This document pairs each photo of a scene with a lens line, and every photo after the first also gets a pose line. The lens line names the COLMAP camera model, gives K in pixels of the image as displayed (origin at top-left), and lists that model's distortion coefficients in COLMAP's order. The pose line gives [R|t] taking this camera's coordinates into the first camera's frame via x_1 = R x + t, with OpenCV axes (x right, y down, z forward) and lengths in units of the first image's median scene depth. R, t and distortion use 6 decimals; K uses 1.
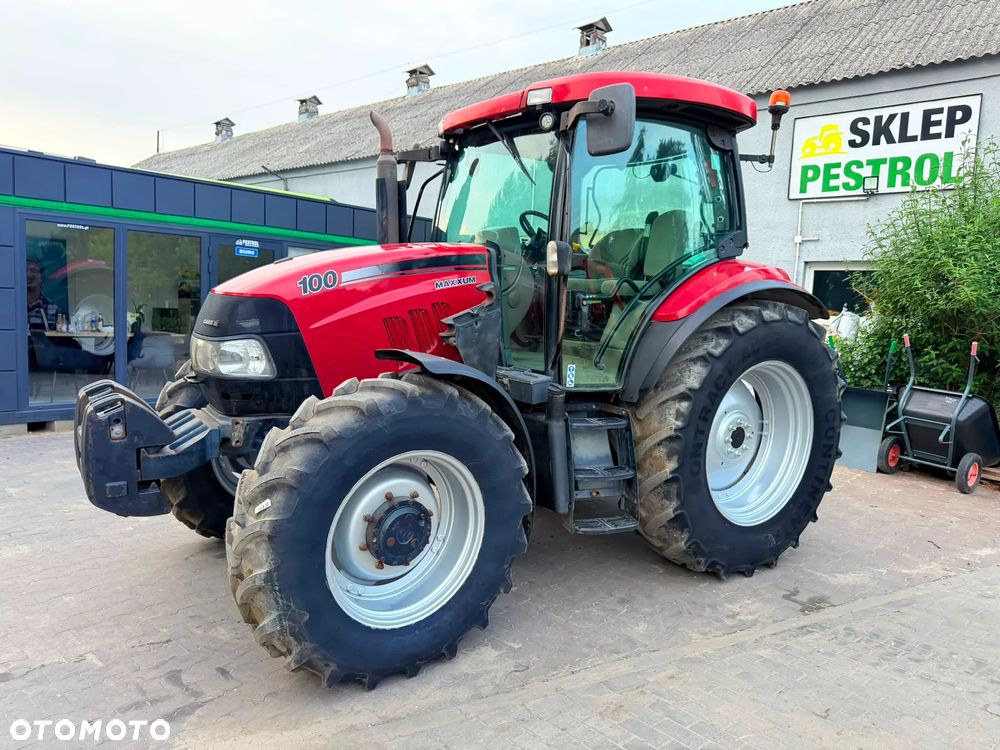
lens RADIAL K [[705.8, 0, 501.0], [0, 705.8, 376.4], [0, 0, 1]] dist [0.048096, -0.064566]
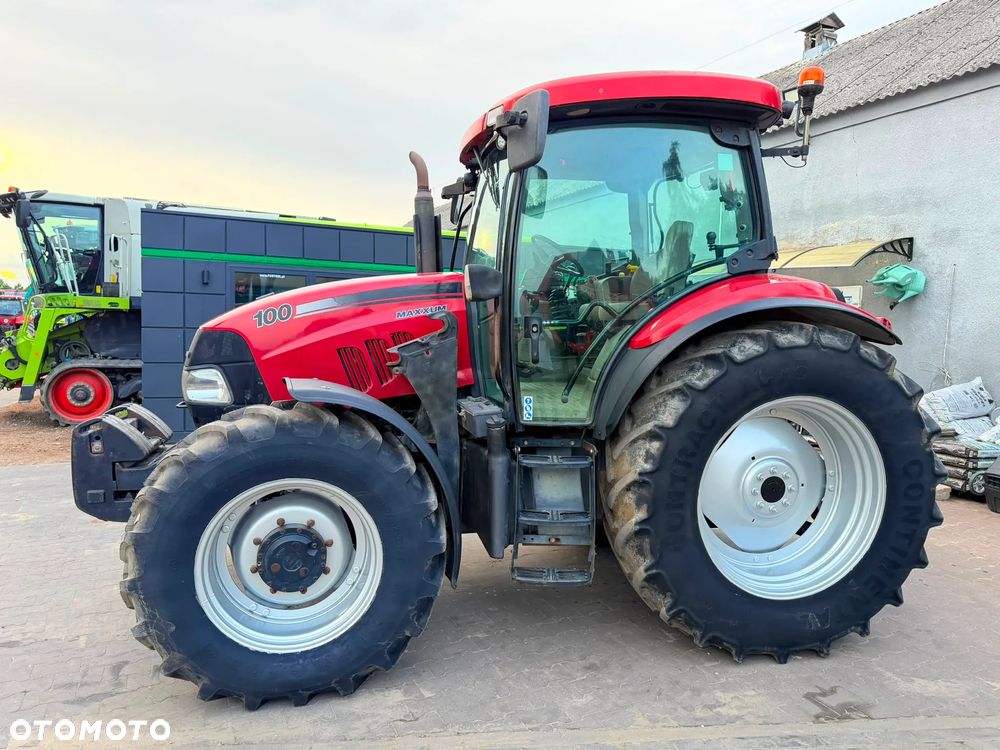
lens RADIAL K [[705.8, 0, 501.0], [0, 705.8, 376.4], [0, 0, 1]] dist [0.048096, -0.064566]
pose [[0.922233, 0.003810, -0.386615, 0.414807], [-0.021830, 0.998869, -0.042229, -0.002914], [0.386017, 0.047385, 0.921274, 0.132503]]
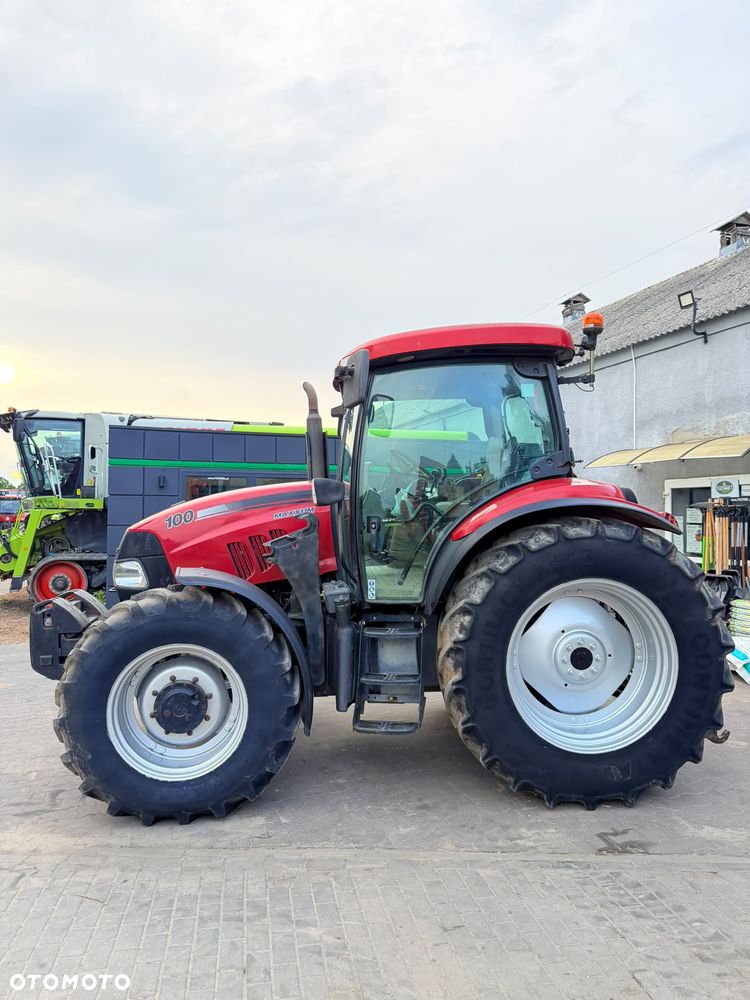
lens RADIAL K [[702.0, 0, 377.2], [0, 702.0, 497.7], [0, 0, 1]] dist [0.080681, -0.132029]
pose [[0.864479, -0.052537, -0.499917, 0.675696], [-0.016979, 0.990904, -0.133496, 0.003095], [0.502383, 0.123893, 0.855723, 0.005087]]
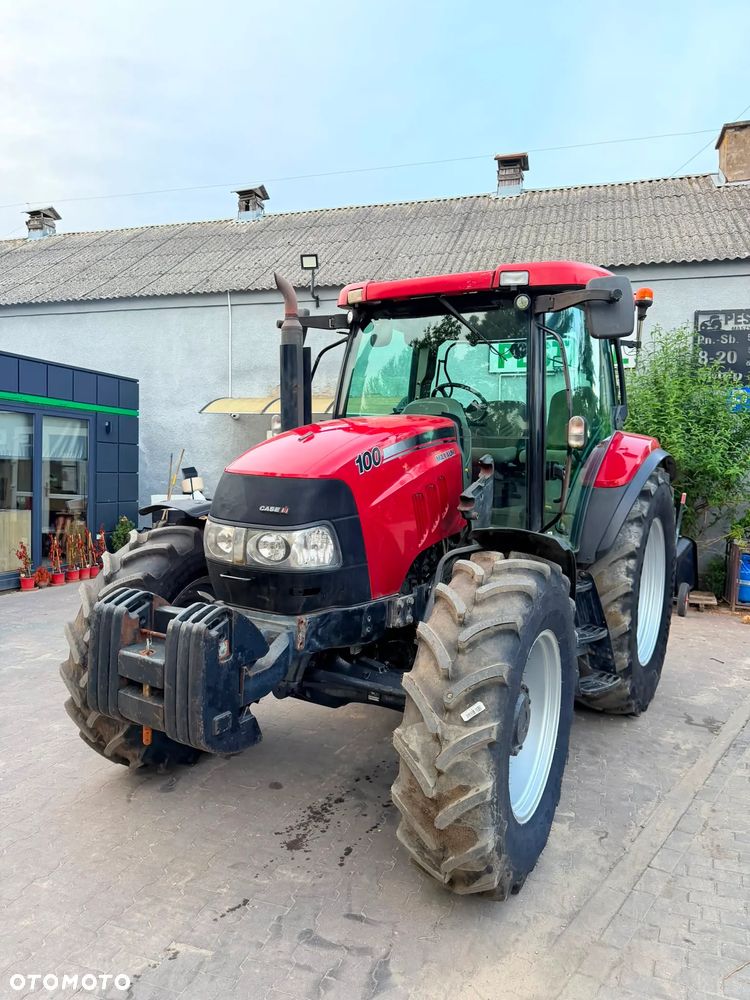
lens RADIAL K [[705.8, 0, 374.1], [0, 705.8, 501.9], [0, 0, 1]] dist [0.048096, -0.064566]
pose [[0.912691, -0.042821, 0.406401, -0.549888], [0.062227, 0.997460, -0.034650, -0.040537], [-0.403885, 0.056914, 0.913038, 0.144784]]
